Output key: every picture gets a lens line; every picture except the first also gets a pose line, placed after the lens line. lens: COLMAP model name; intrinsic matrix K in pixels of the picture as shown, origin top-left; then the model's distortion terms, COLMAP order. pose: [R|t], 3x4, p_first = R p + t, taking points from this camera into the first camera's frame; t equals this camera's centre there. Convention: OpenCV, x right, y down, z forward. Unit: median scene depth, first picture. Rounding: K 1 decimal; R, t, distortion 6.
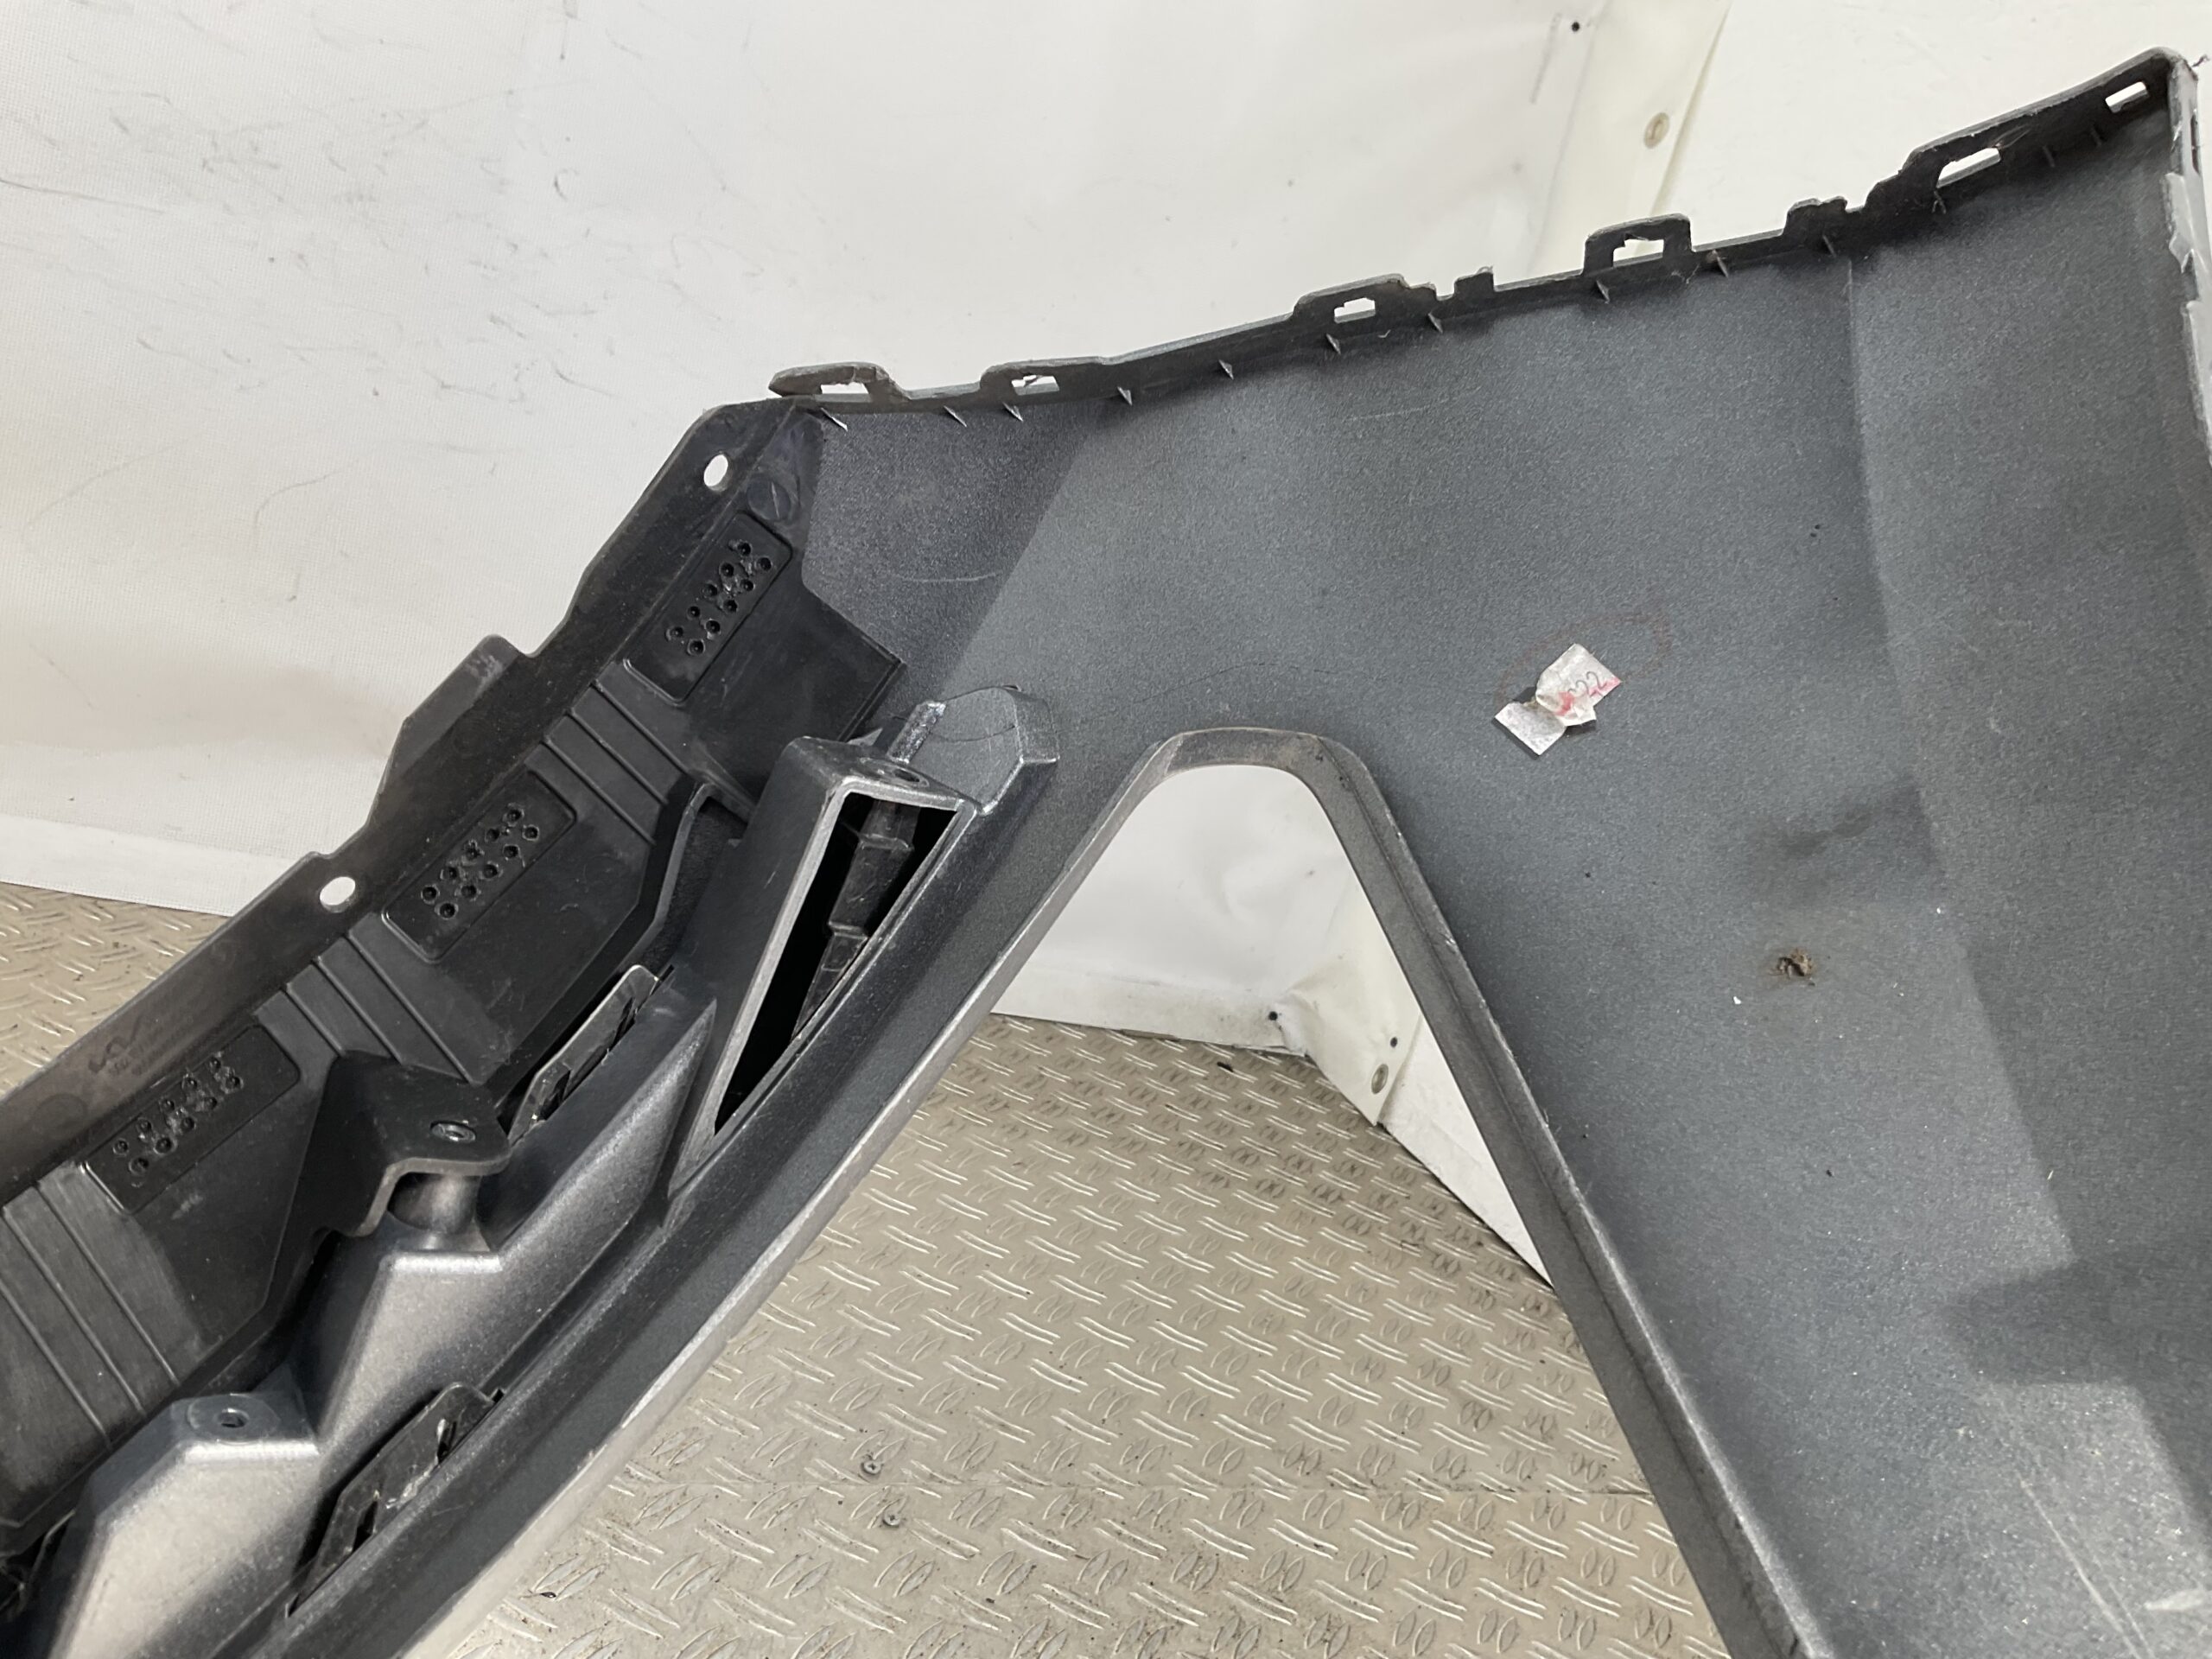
lens RADIAL K [[1832.8, 0, 1113.2], [0, 1832.8, 825.7], [0, 0, 1]] dist [0.116118, -0.251549]
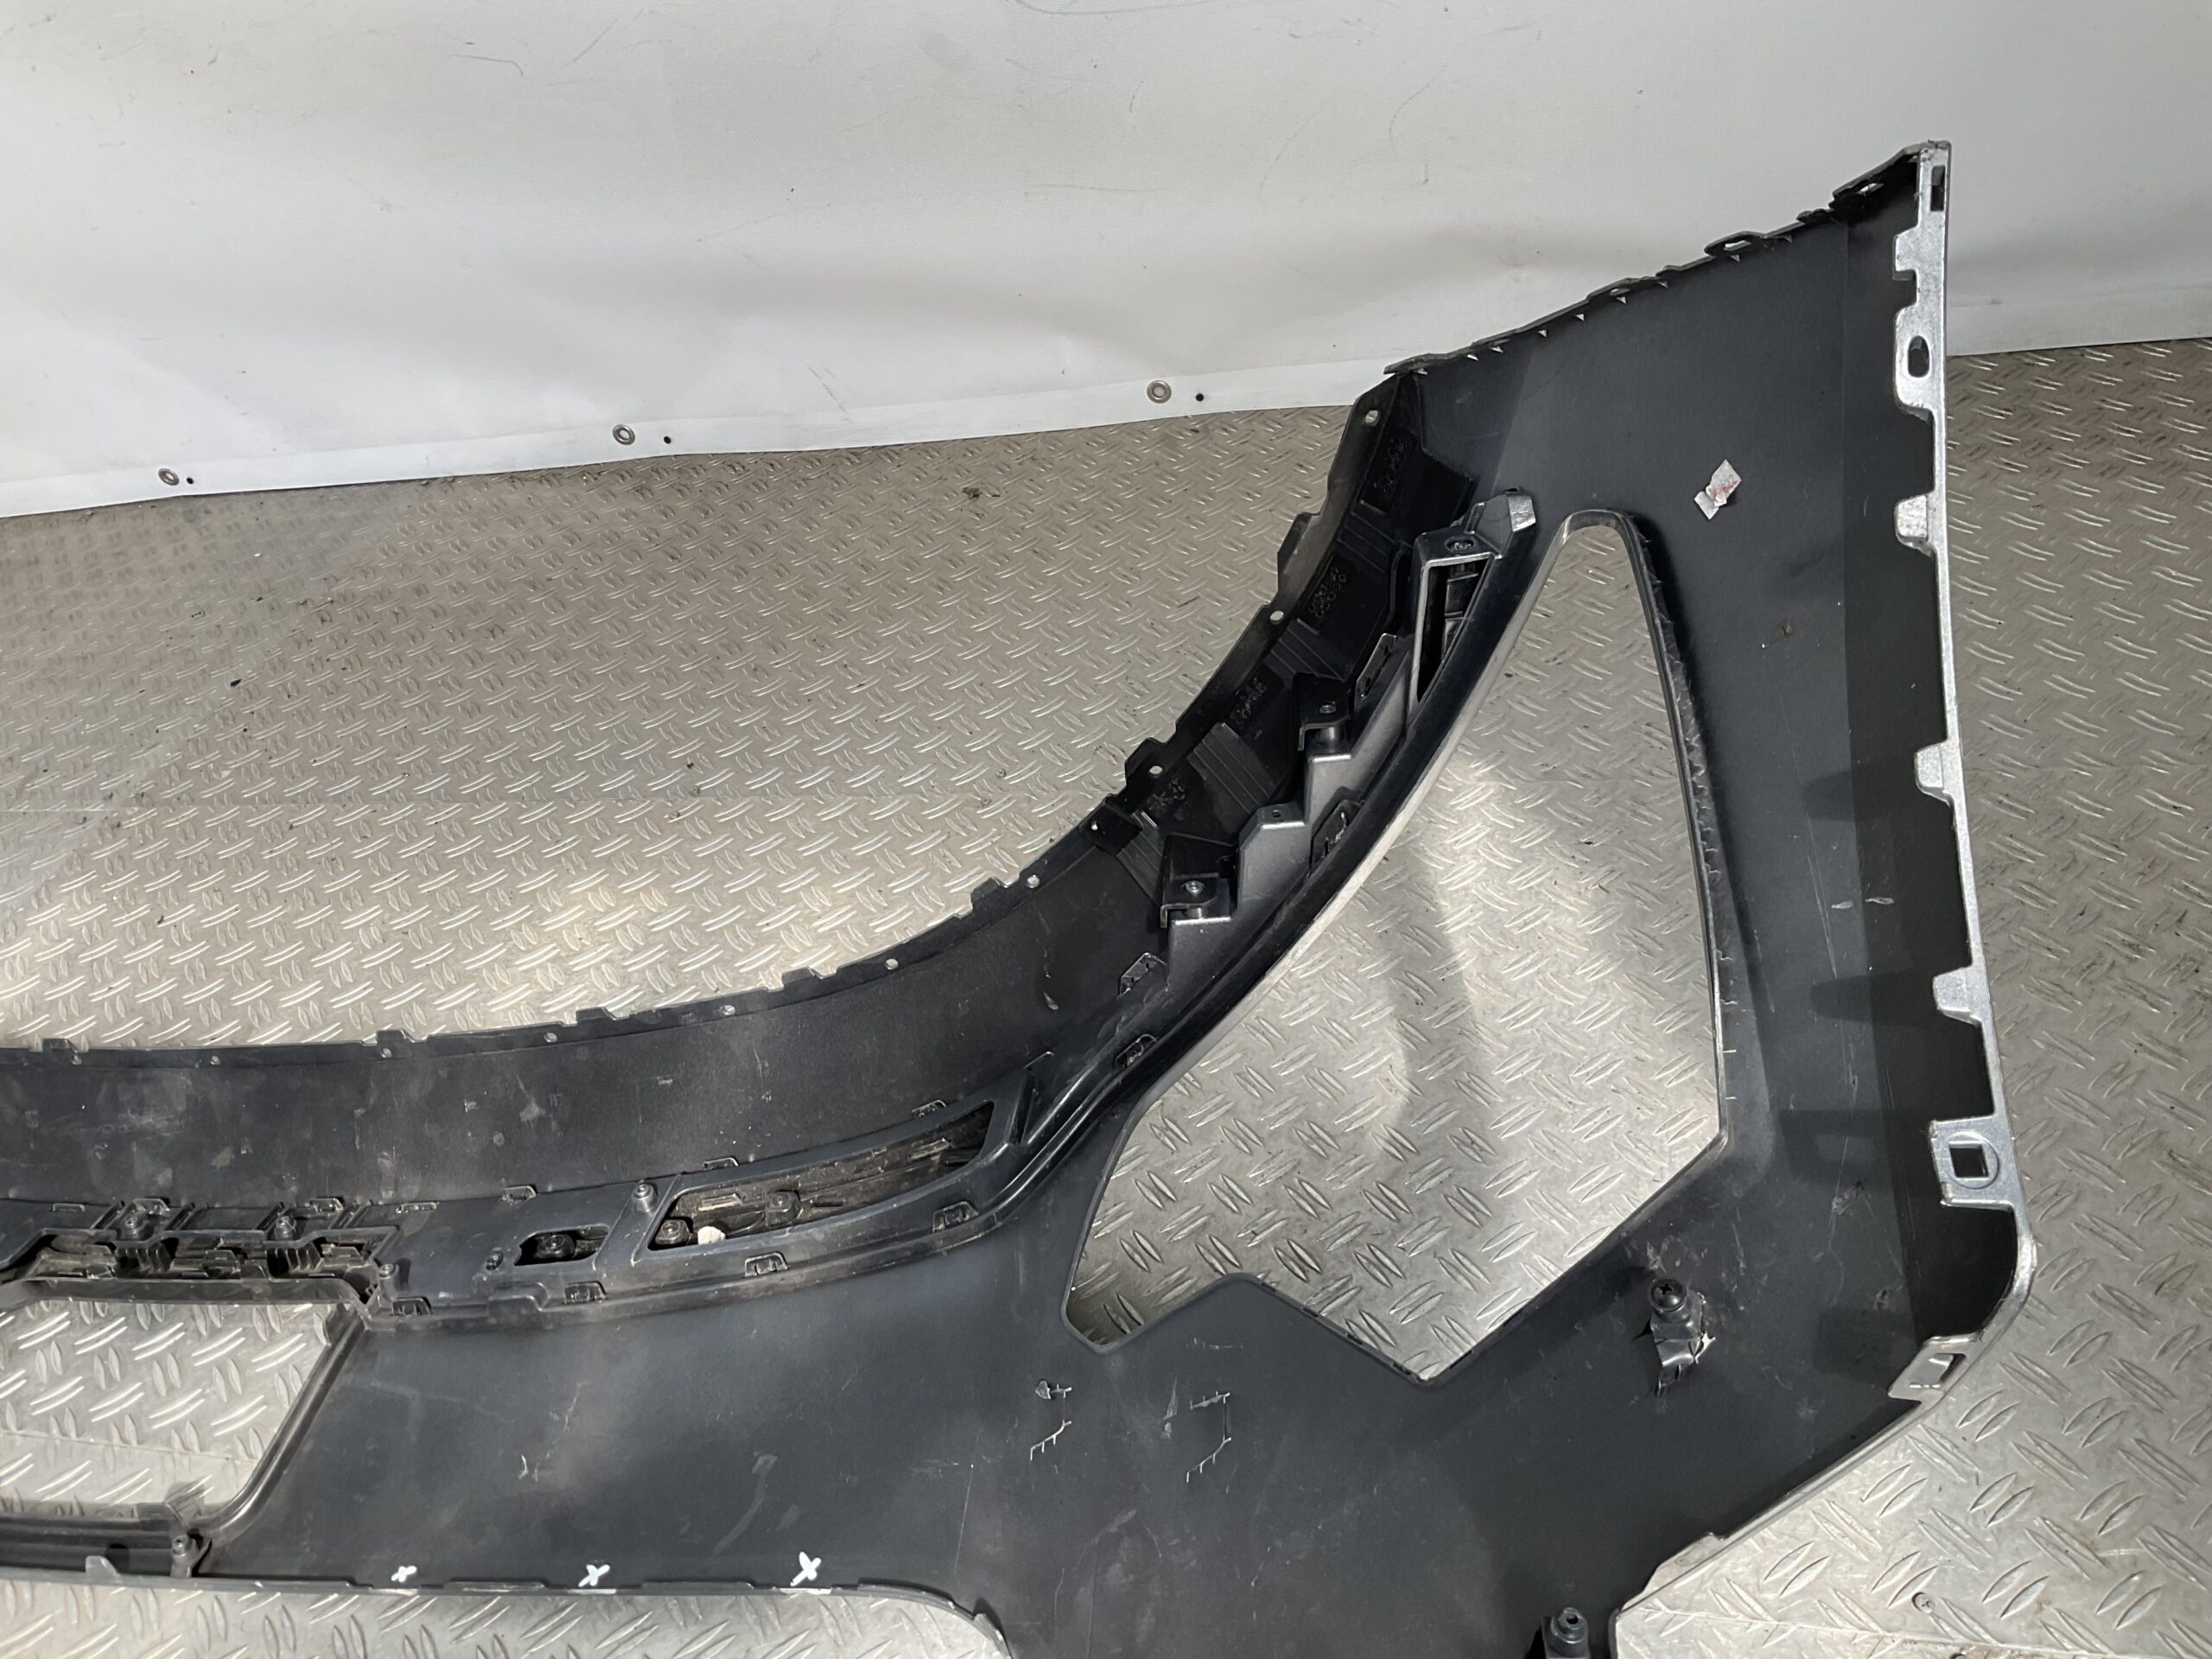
lens RADIAL K [[1841.9, 0, 1127.1], [0, 1841.9, 829.3], [0, 0, 1]] dist [-0.000975, -0.022456]
pose [[0.730214, 0.010707, -0.683135, 1.148852], [0.271025, 0.913301, 0.304017, -0.516391], [0.627163, -0.407144, 0.664003, -0.910904]]
